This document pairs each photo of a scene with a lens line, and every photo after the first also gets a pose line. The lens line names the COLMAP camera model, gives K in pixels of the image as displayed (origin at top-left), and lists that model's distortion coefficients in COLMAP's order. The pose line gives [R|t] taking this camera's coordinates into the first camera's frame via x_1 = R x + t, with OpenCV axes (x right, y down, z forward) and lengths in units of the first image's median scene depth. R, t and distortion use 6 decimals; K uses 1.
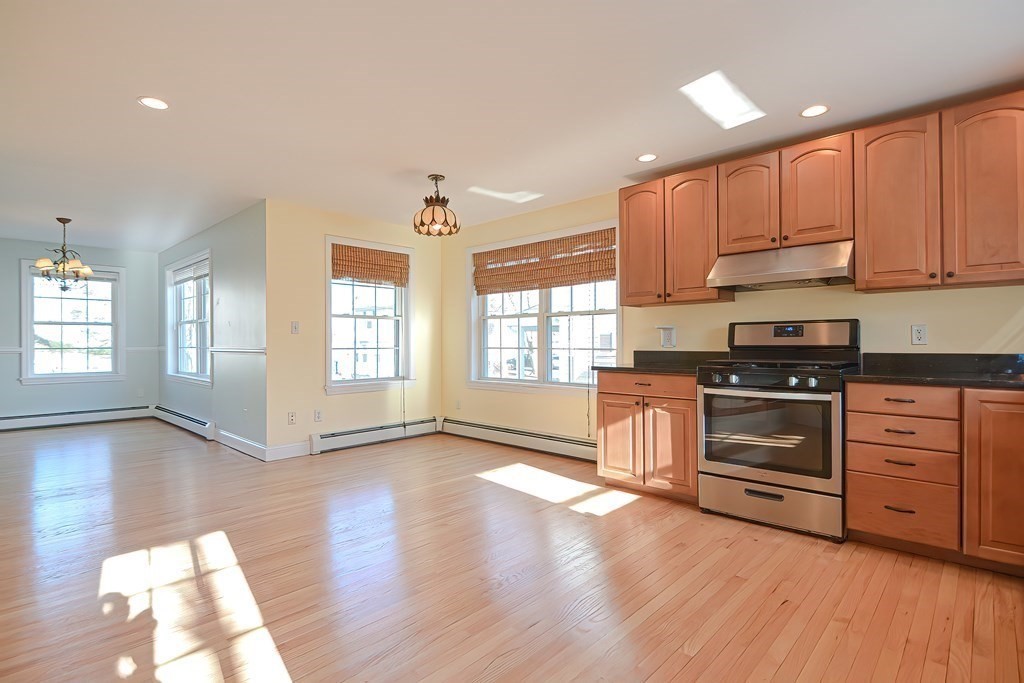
lens RADIAL K [[505.7, 0, 506.5], [0, 505.7, 341.5], [0, 0, 1]] dist [-0.000214, -0.001055]
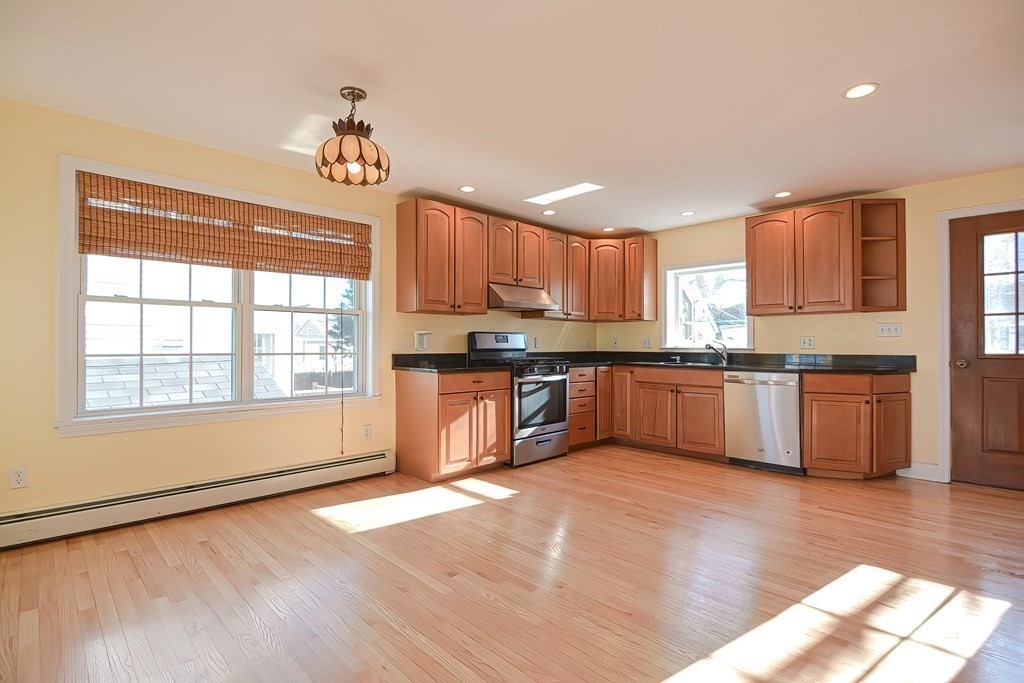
lens RADIAL K [[487.0, 0, 512.0], [0, 487.0, 341.5], [0, 0, 1]] dist [0.000649, -0.000211]
pose [[0.031293, 0.012173, 0.999436, -0.905170], [-0.003144, 0.999922, -0.012081, 0.004995], [-0.999505, -0.002764, 0.031329, 0.921206]]
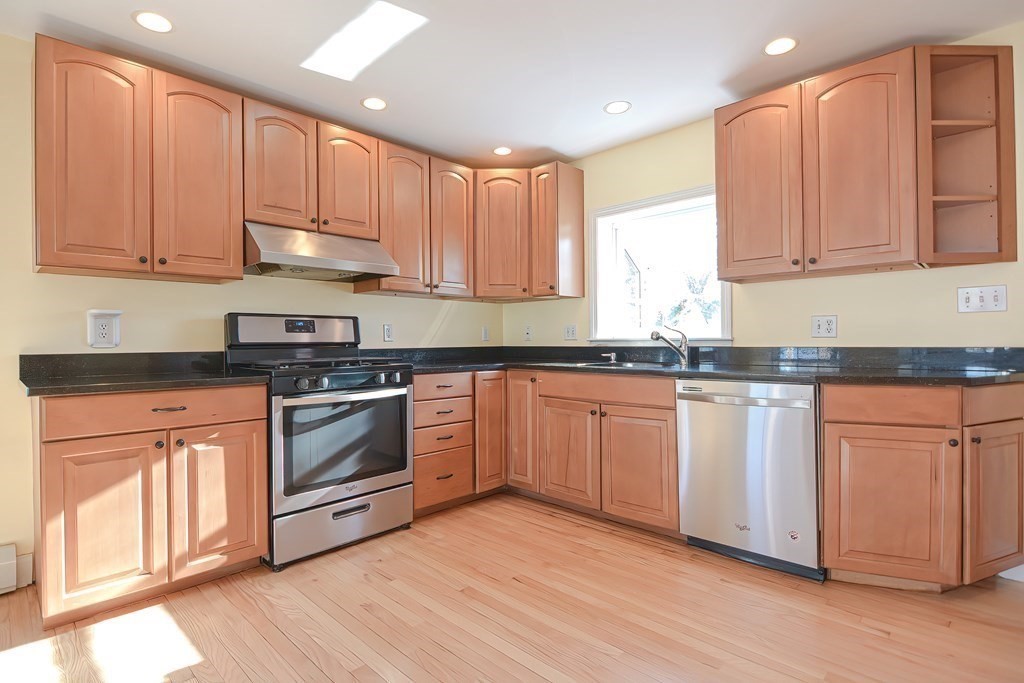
lens RADIAL K [[505.7, 0, 506.5], [0, 505.7, 341.5], [0, 0, 1]] dist [-0.000214, -0.001055]
pose [[0.011486, 0.005191, 0.999921, -0.320769], [0.006708, 0.999964, -0.005268, 0.013374], [-0.999912, 0.006768, 0.011451, 0.629828]]
